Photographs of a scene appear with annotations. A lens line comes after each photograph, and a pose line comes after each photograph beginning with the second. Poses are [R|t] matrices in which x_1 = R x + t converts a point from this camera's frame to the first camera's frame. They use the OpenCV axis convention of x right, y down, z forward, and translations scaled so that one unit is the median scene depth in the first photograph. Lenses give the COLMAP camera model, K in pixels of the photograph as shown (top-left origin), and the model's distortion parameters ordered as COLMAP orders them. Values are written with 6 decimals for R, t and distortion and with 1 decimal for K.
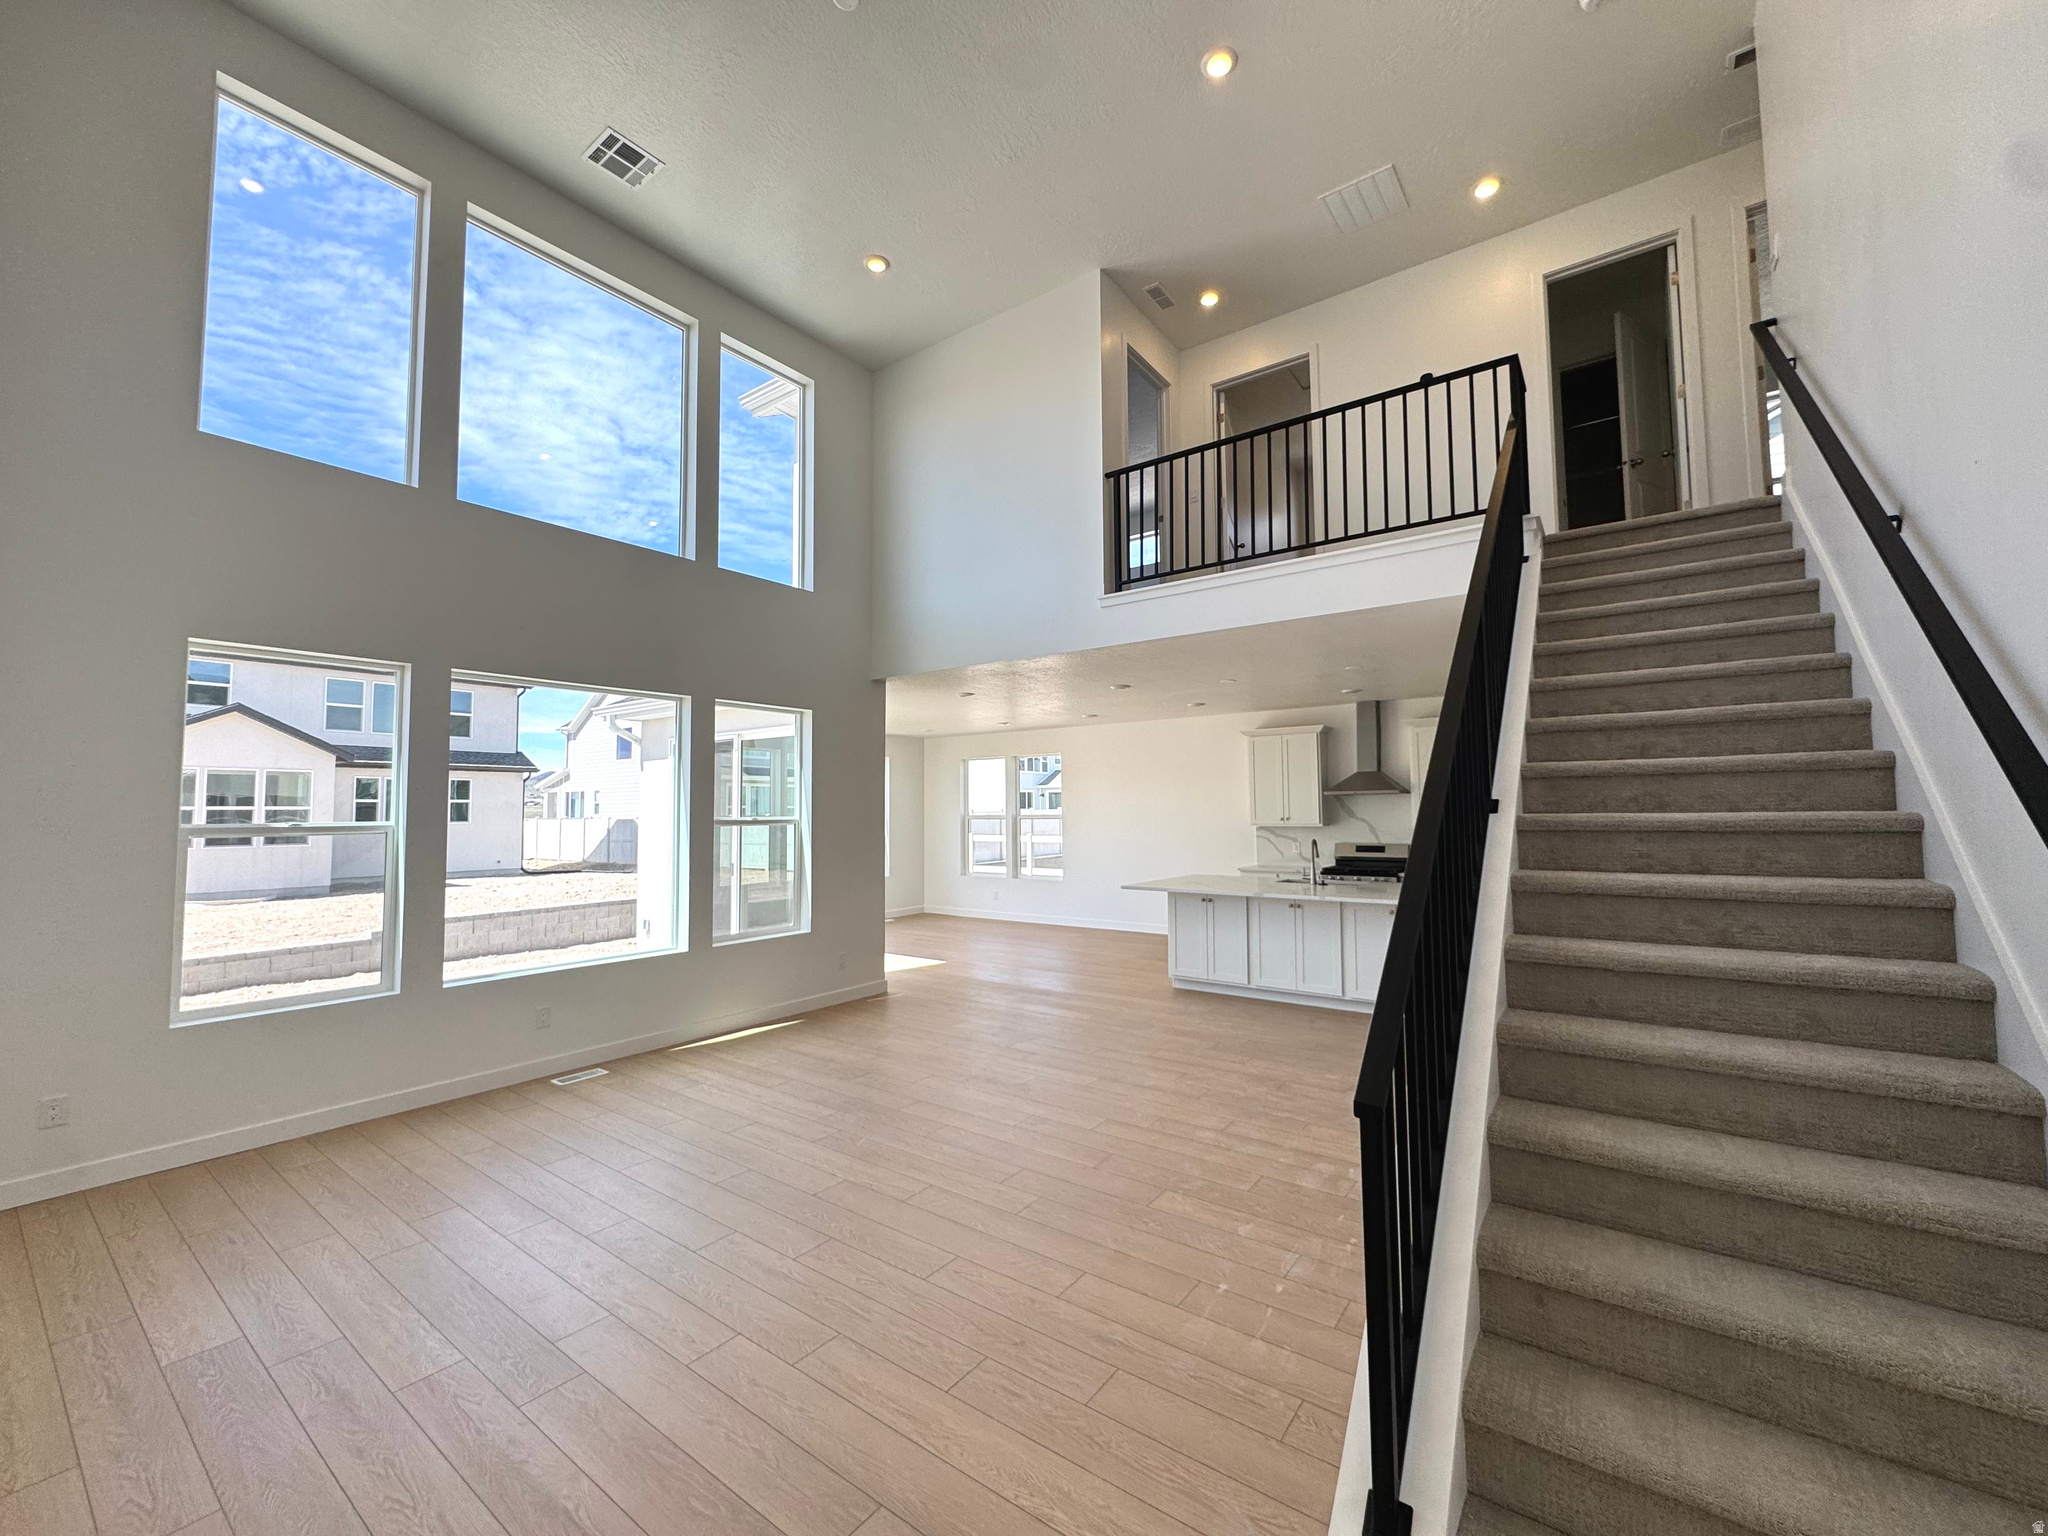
lens RADIAL K [[819.6, 0, 1016.4], [0, 819.6, 765.1], [0, 0, 1]] dist [0.000252, -0.000104]
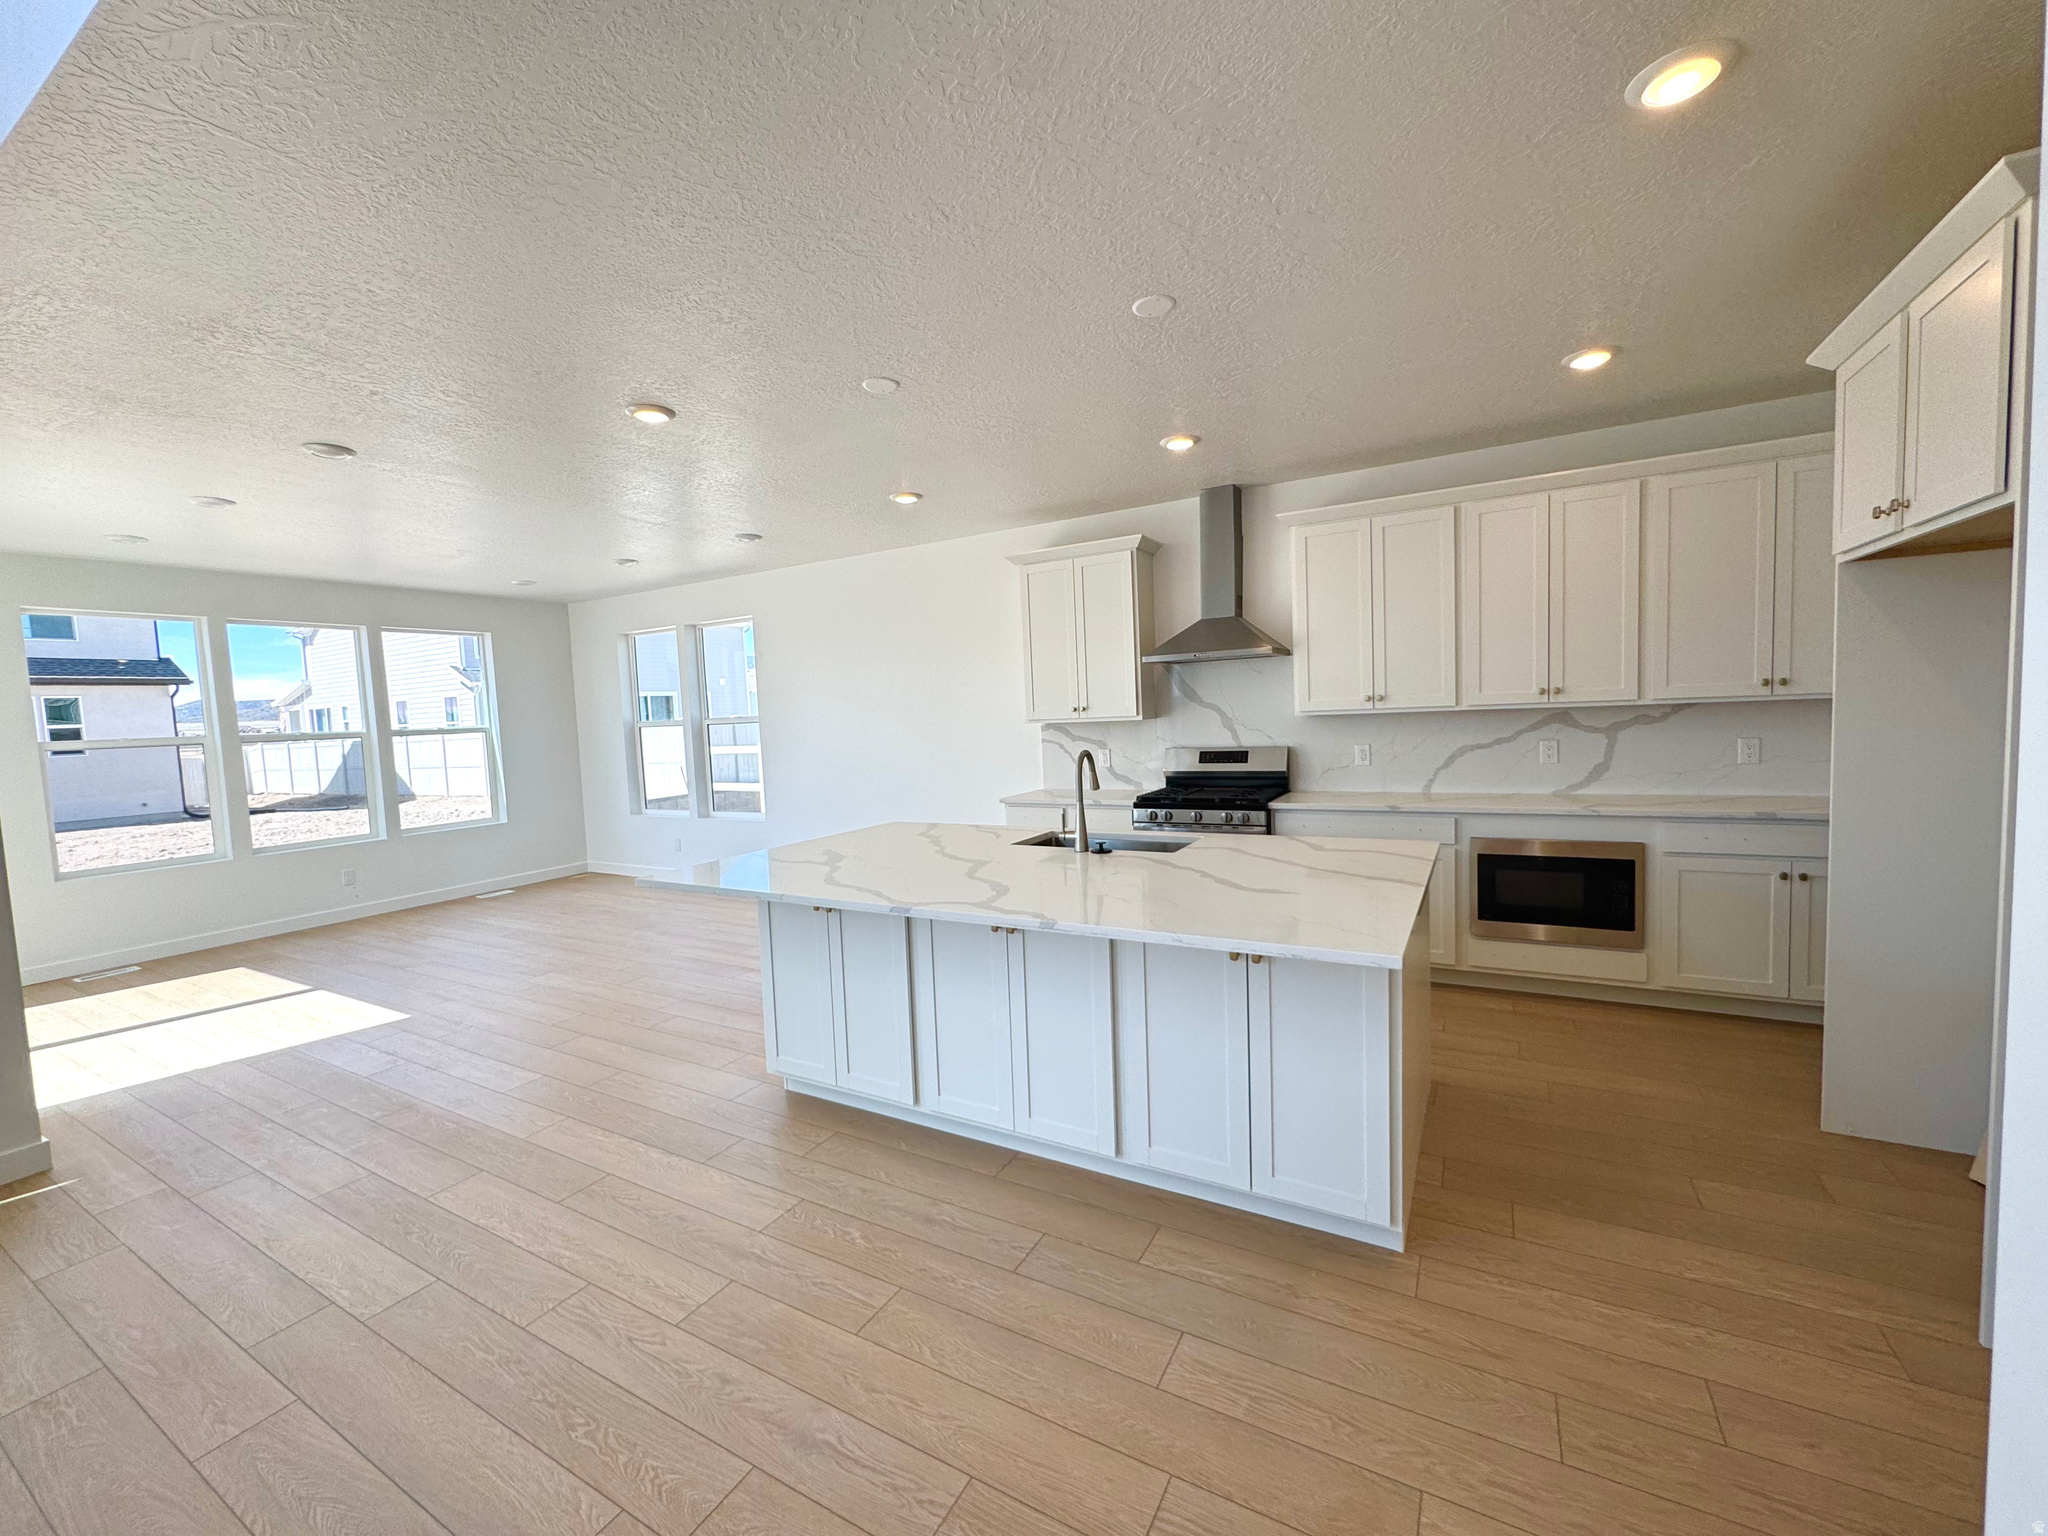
lens RADIAL K [[819.6, 0, 1017.6], [0, 819.6, 763.8], [0, 0, 1]] dist [0.000252, -0.000104]
pose [[0.992367, -0.043576, 0.115360, 0.220787], [0.029448, 0.992159, 0.121461, 0.033657], [-0.119748, -0.117136, 0.985870, 0.450139]]
